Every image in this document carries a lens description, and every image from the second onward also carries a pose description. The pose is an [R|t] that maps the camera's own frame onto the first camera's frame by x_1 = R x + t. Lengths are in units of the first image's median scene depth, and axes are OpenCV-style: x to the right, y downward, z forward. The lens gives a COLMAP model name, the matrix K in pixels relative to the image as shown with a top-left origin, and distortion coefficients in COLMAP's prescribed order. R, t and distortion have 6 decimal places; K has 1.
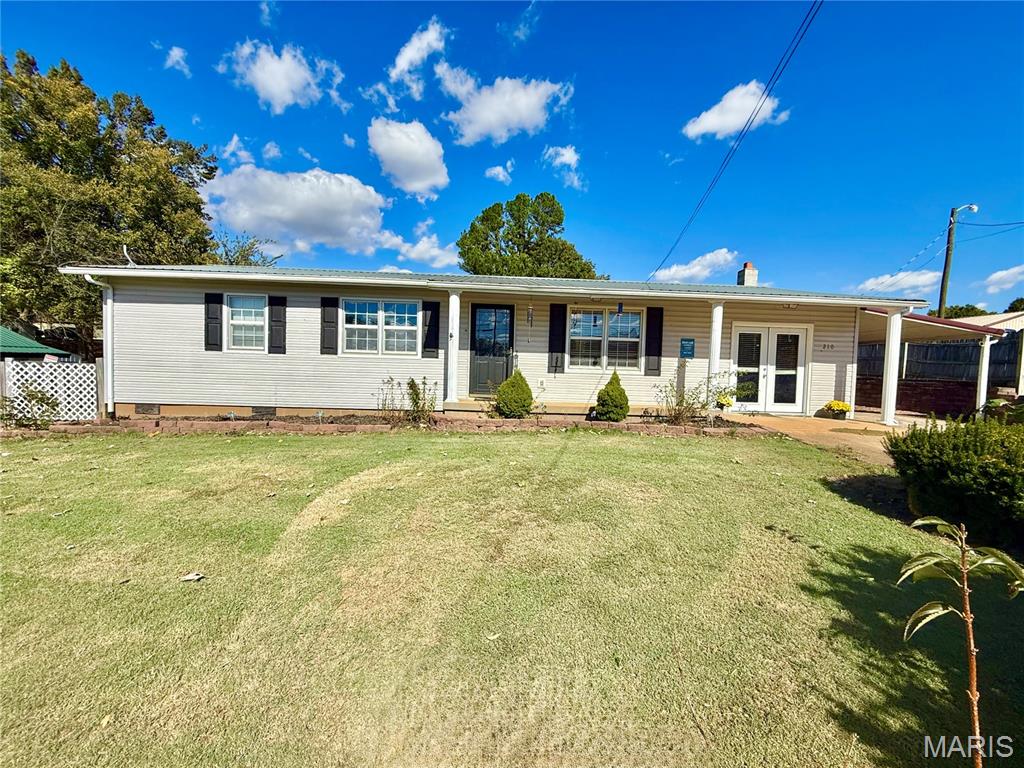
lens RADIAL K [[407.9, 0, 508.9], [0, 407.9, 385.4], [0, 0, 1]] dist [-0.001621, -0.000313]
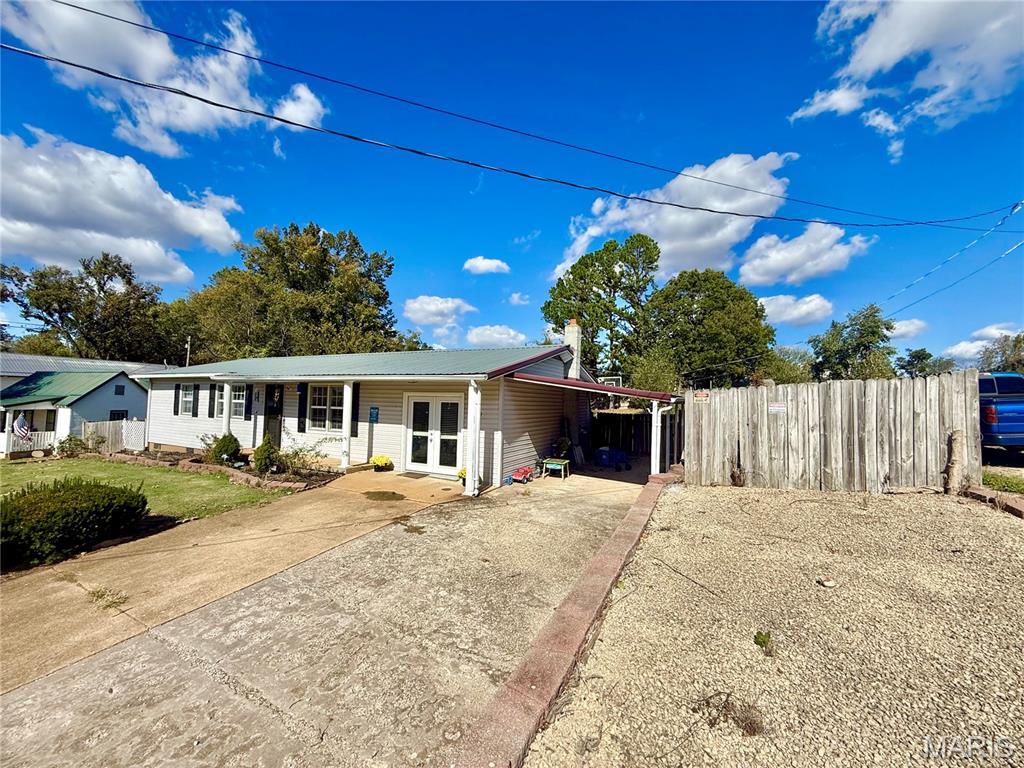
lens RADIAL K [[407.9, 0, 508.9], [0, 407.9, 385.4], [0, 0, 1]] dist [-0.001621, -0.000313]
pose [[0.874079, -0.028089, -0.484972, 1.354139], [-0.018798, 0.995623, -0.091546, -0.073489], [0.485421, 0.089135, 0.869725, 0.121261]]
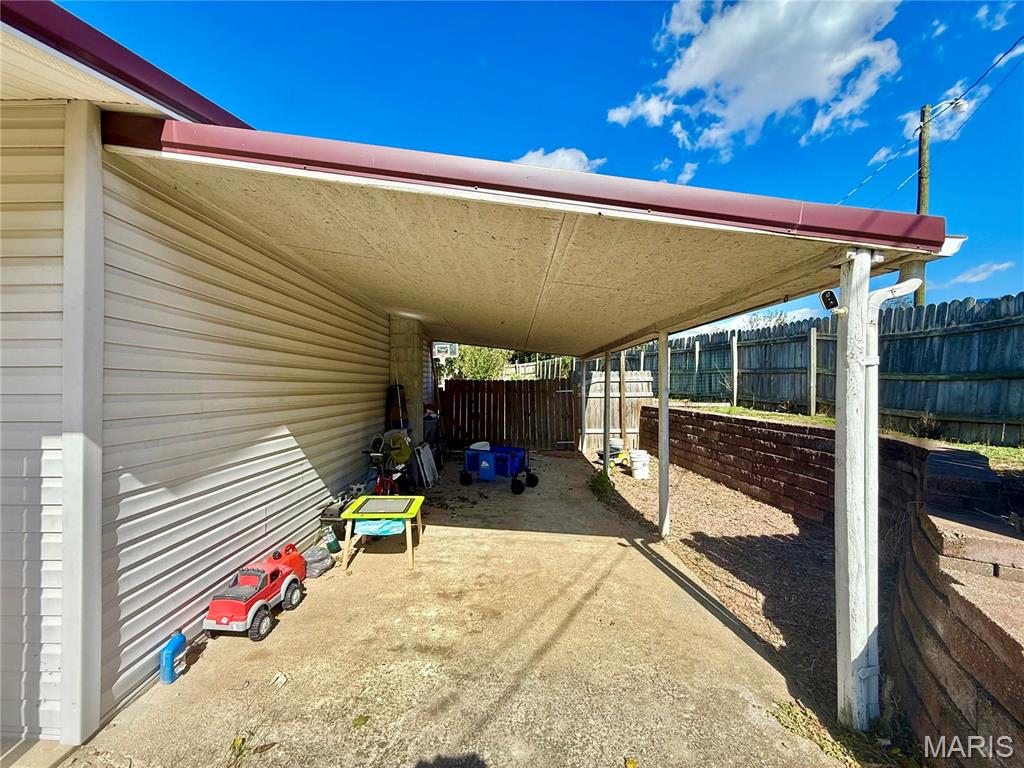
lens RADIAL K [[407.9, 0, 508.9], [0, 407.9, 385.4], [0, 0, 1]] dist [-0.001621, -0.000313]
pose [[0.994702, -0.027341, -0.099097, 1.061862], [0.021326, 0.997894, -0.061265, -0.058517], [0.100564, 0.058827, 0.993190, 0.825288]]
